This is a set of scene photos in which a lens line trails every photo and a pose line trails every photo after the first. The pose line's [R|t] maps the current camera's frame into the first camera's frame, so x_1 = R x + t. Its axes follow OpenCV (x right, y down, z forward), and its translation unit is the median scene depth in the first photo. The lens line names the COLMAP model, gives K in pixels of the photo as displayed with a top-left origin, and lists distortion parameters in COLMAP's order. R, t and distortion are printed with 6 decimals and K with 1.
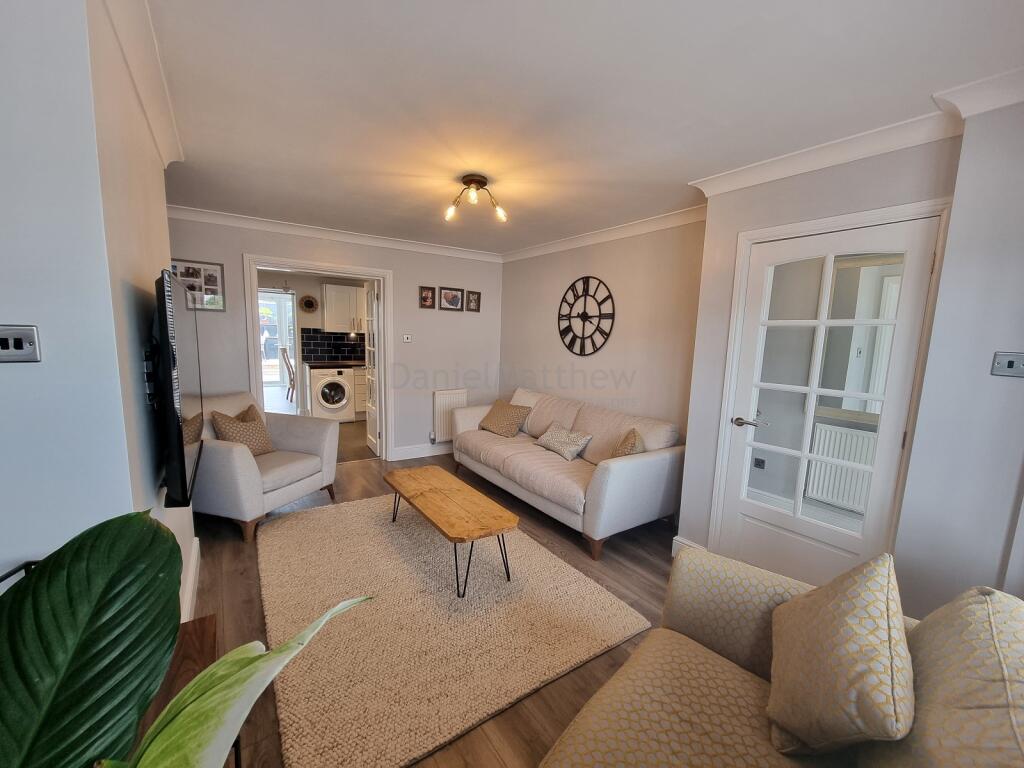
lens RADIAL K [[422.9, 0, 517.5], [0, 422.9, 392.7], [0, 0, 1]] dist [0.000569, -0.000259]
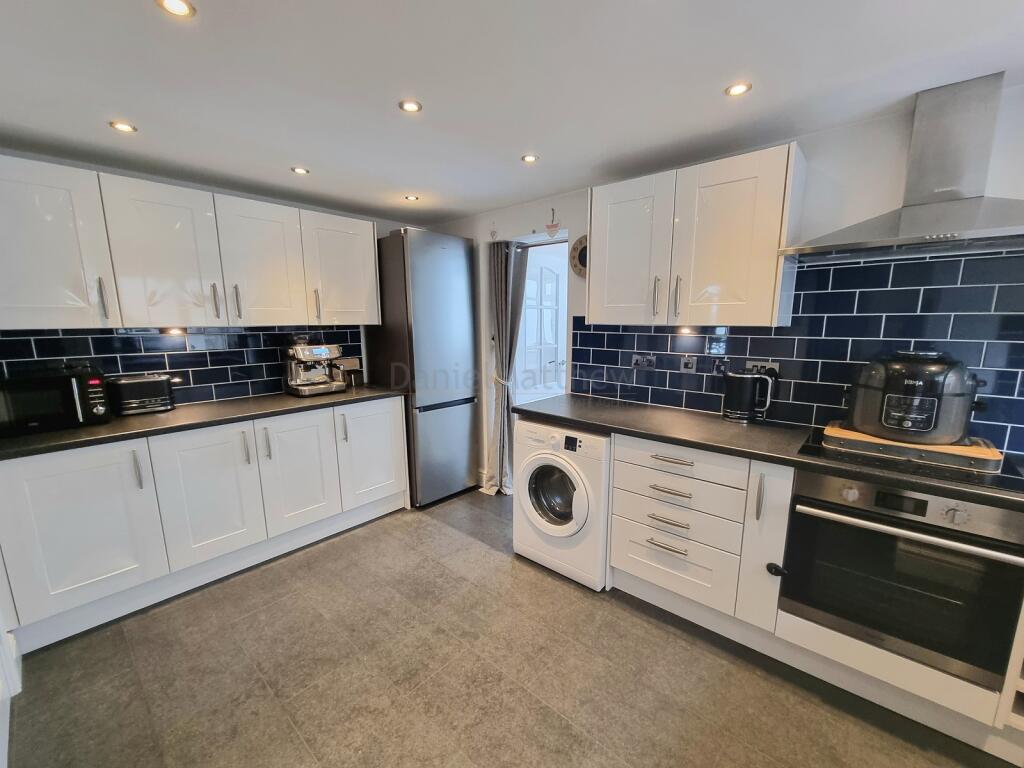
lens RADIAL K [[422.9, 0, 519.2], [0, 422.9, 391.6], [0, 0, 1]] dist [0.000569, -0.000259]
pose [[0.251349, 0.132959, -0.958721, -0.161515], [-0.124349, 0.986747, 0.104245, -0.180842], [0.959876, 0.093014, 0.264551, 1.313578]]
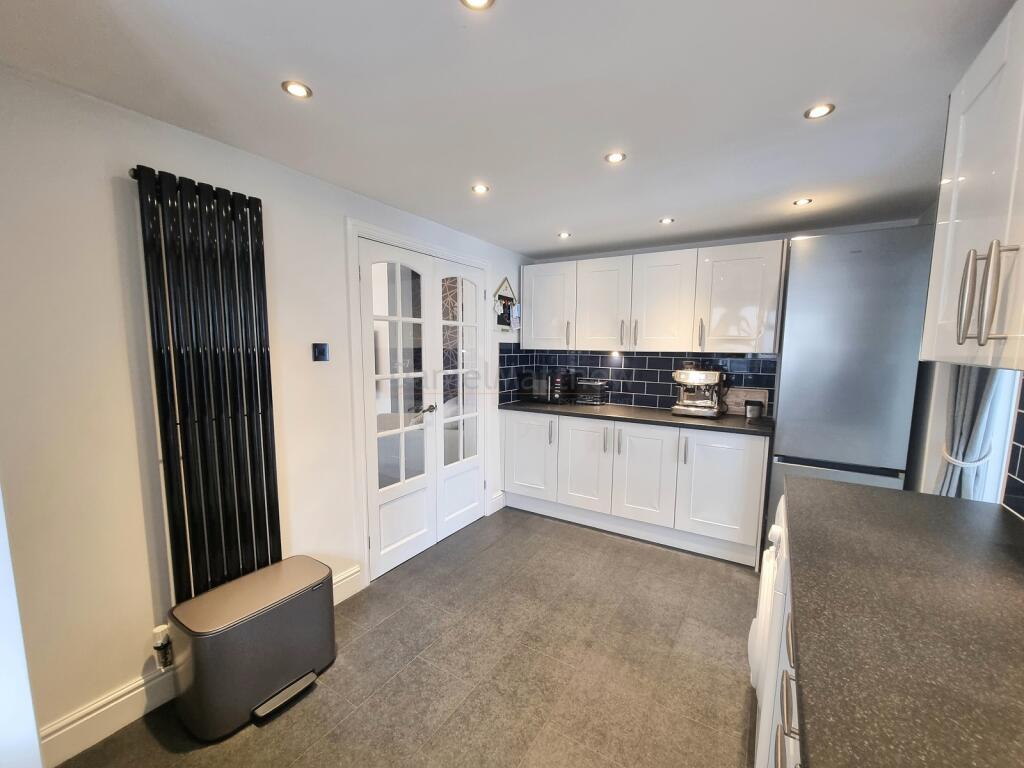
lens RADIAL K [[422.9, 0, 518.2], [0, 422.9, 392.4], [0, 0, 1]] dist [0.000569, -0.000259]
pose [[-0.911231, 0.003905, -0.411877, -0.322607], [-0.097335, 0.969593, 0.224534, -0.239823], [0.400230, 0.244693, -0.883143, 1.698283]]
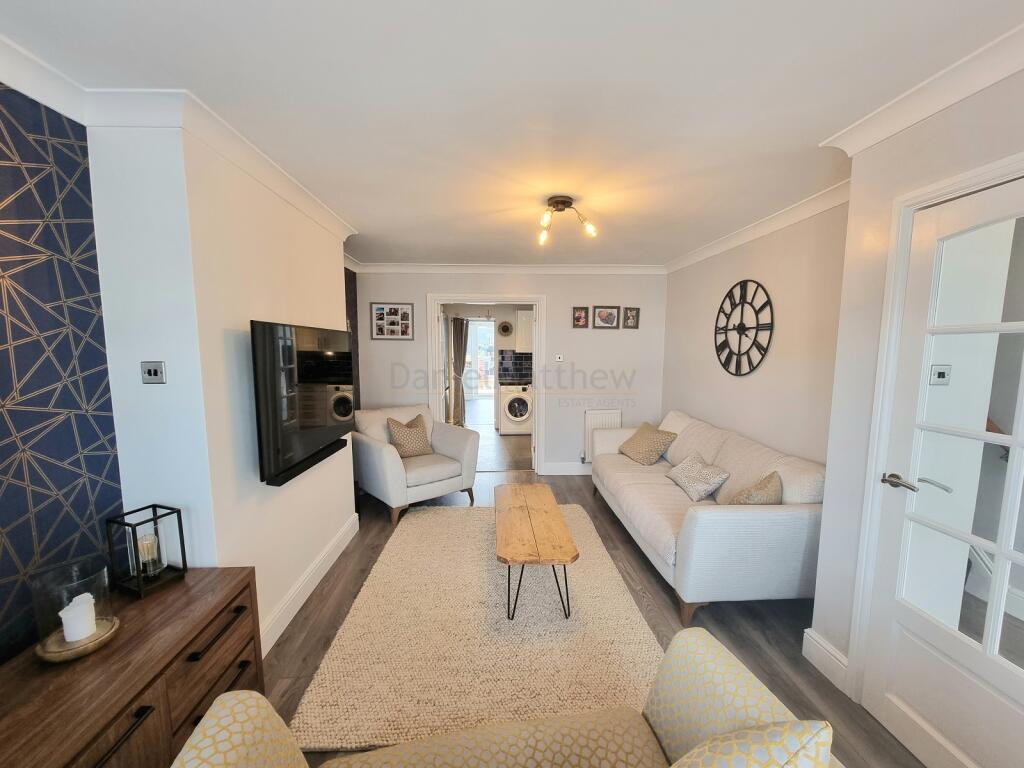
lens RADIAL K [[422.9, 0, 518.8], [0, 422.9, 393.5], [0, 0, 1]] dist [0.000569, -0.000259]
pose [[0.851733, 0.027346, -0.523263, 0.222993], [-0.046267, 0.998661, -0.023121, -0.014797], [0.521930, 0.043903, 0.851858, 0.077624]]
